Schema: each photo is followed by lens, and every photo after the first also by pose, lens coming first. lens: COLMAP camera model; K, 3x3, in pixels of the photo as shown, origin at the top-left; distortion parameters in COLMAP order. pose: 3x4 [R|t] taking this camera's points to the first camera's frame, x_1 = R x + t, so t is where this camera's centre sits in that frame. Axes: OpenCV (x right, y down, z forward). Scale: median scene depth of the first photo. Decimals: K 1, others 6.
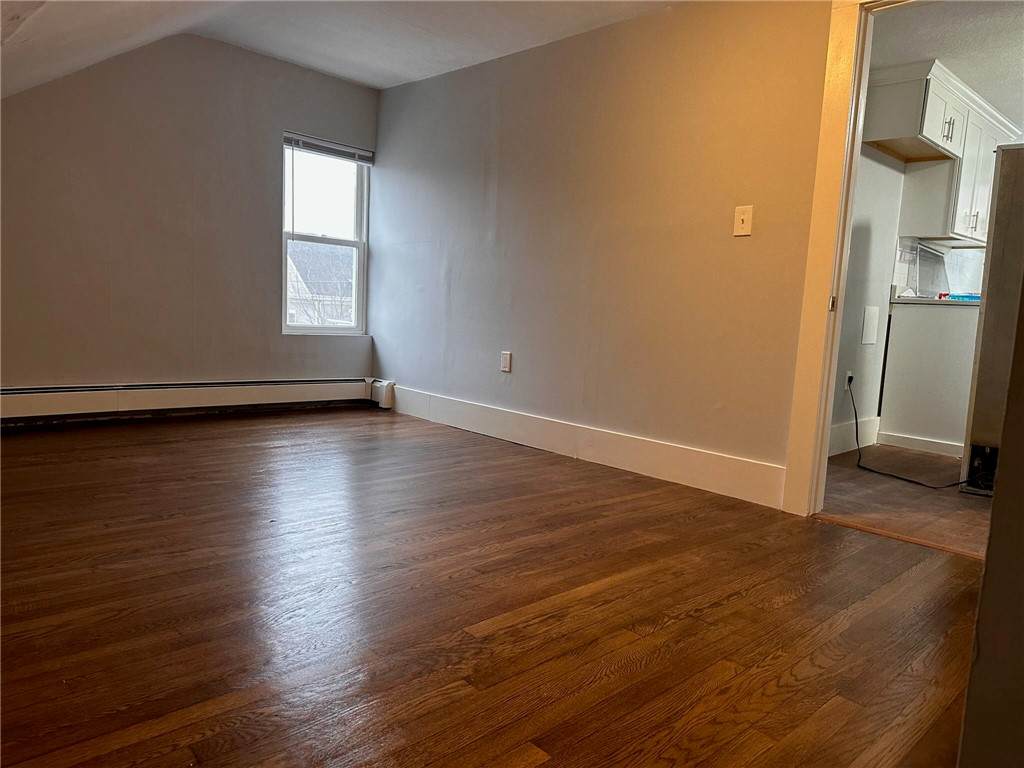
lens RADIAL K [[729.3, 0, 508.8], [0, 729.3, 386.7], [0, 0, 1]] dist [0.004743, -0.000004]
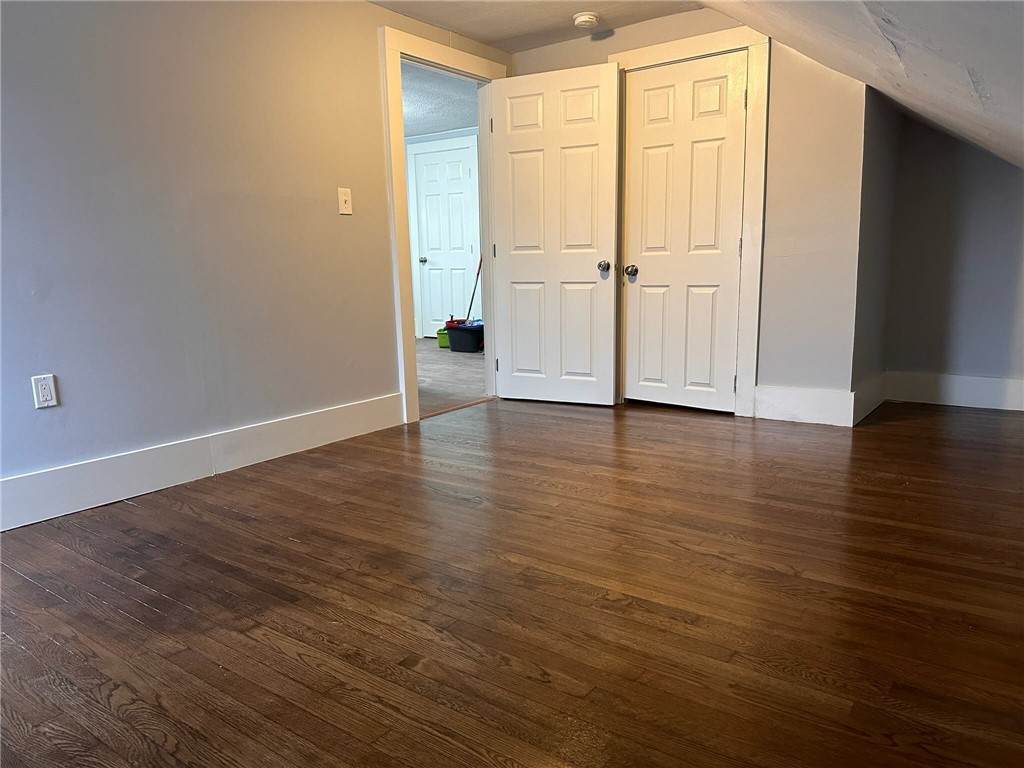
lens RADIAL K [[729.3, 0, 509.4], [0, 729.3, 384.2], [0, 0, 1]] dist [0.004743, -0.000004]
pose [[-0.175586, -0.206932, 0.962470, -0.885862], [0.125636, 0.964955, 0.230386, -0.176959], [-0.976415, 0.161373, -0.143434, 0.937450]]
